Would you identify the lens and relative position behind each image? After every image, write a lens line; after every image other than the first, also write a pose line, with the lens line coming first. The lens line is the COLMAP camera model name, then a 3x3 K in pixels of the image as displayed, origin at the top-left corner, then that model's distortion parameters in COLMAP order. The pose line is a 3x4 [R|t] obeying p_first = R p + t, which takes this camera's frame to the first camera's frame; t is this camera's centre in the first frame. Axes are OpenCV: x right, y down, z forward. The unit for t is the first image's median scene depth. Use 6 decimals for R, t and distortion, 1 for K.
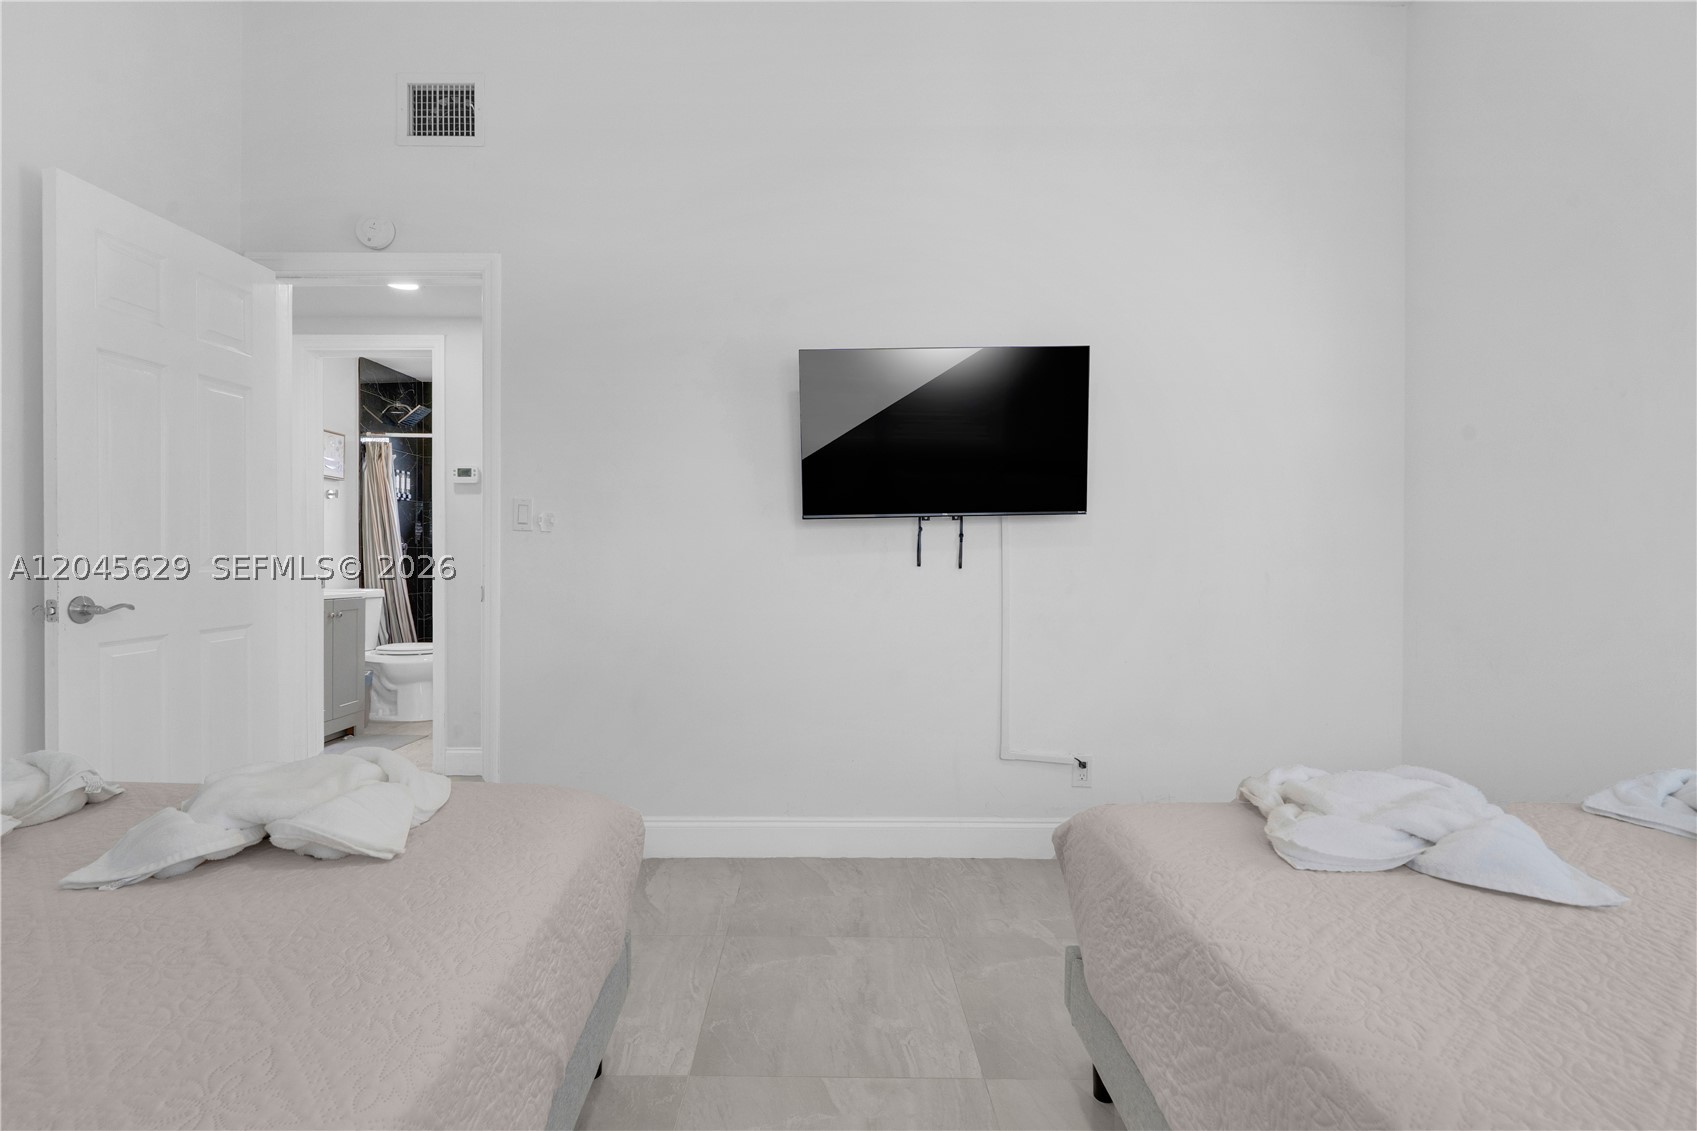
lens RADIAL K [[794.7, 0, 844.3], [0, 794.7, 567.3], [0, 0, 1]] dist [-0.001004, -0.000053]
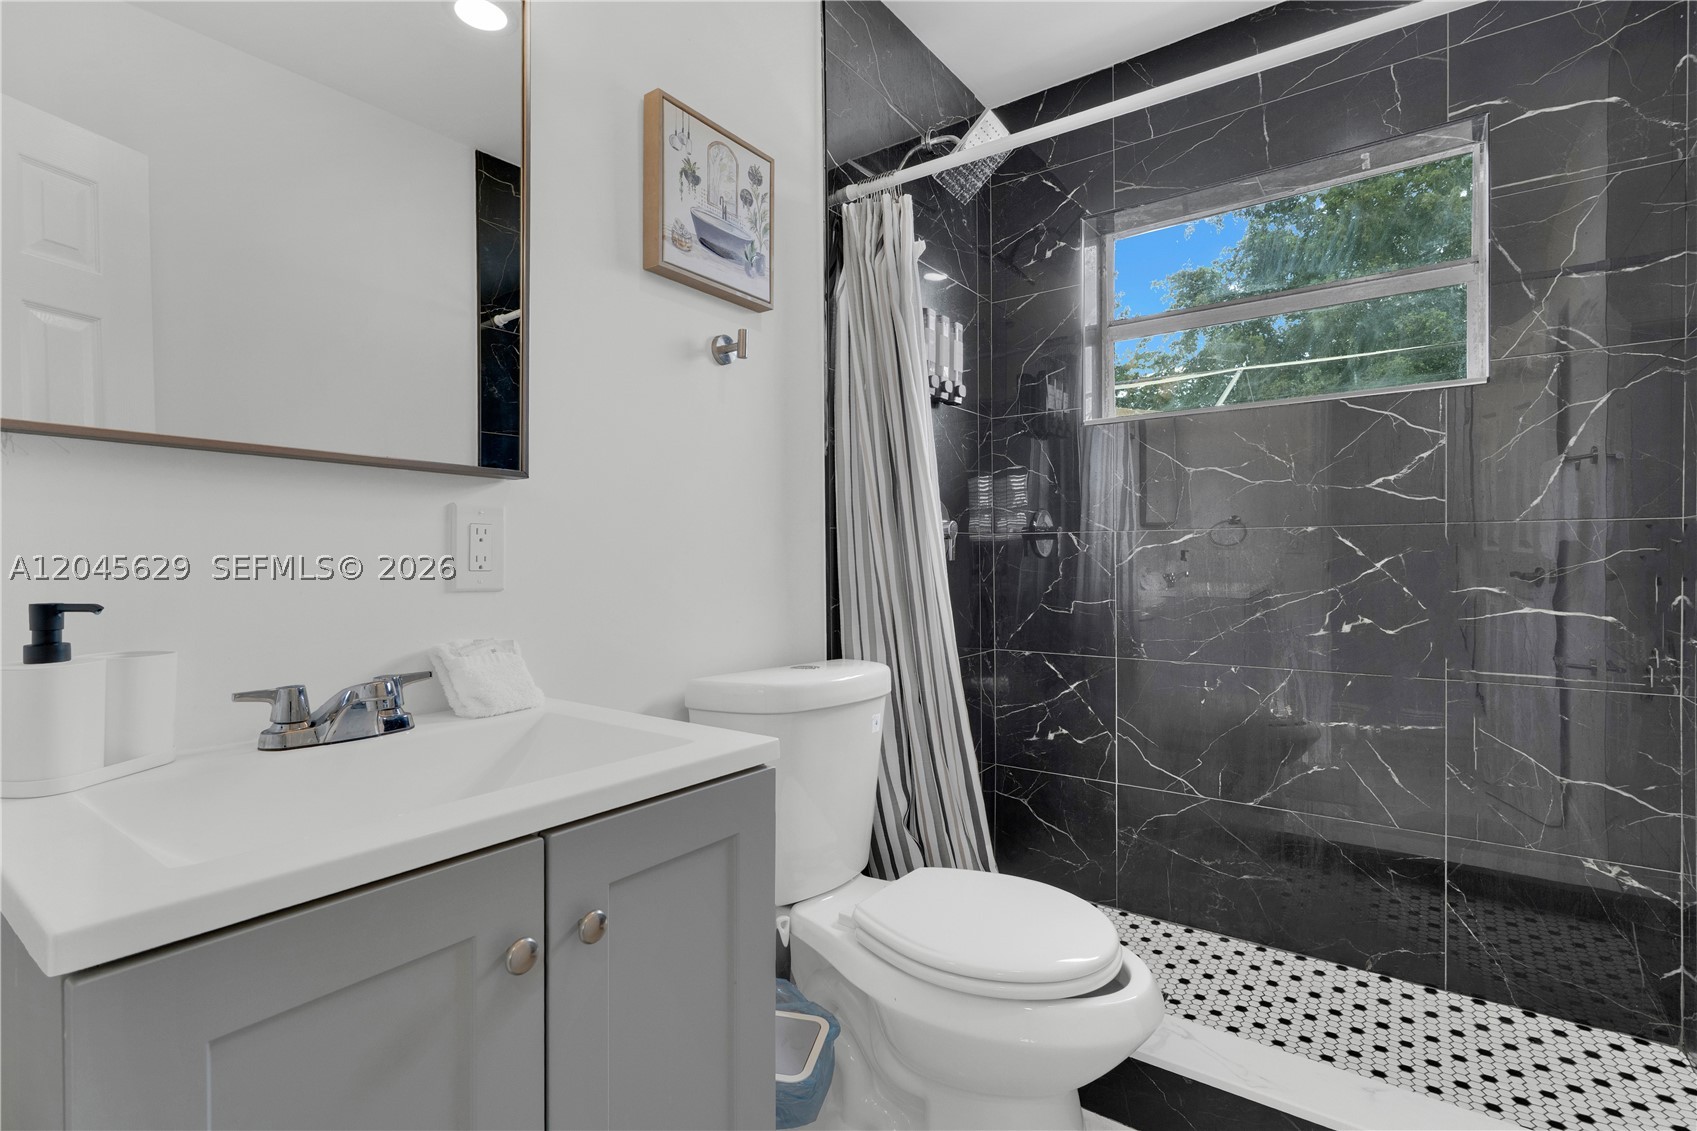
lens RADIAL K [[794.7, 0, 849.3], [0, 794.7, 564.3], [0, 0, 1]] dist [-0.001004, -0.000053]
pose [[0.804183, -0.005074, -0.594360, -0.405249], [0.006741, 0.999977, 0.000585, -0.011825], [0.594344, -0.004477, 0.804199, 0.735468]]
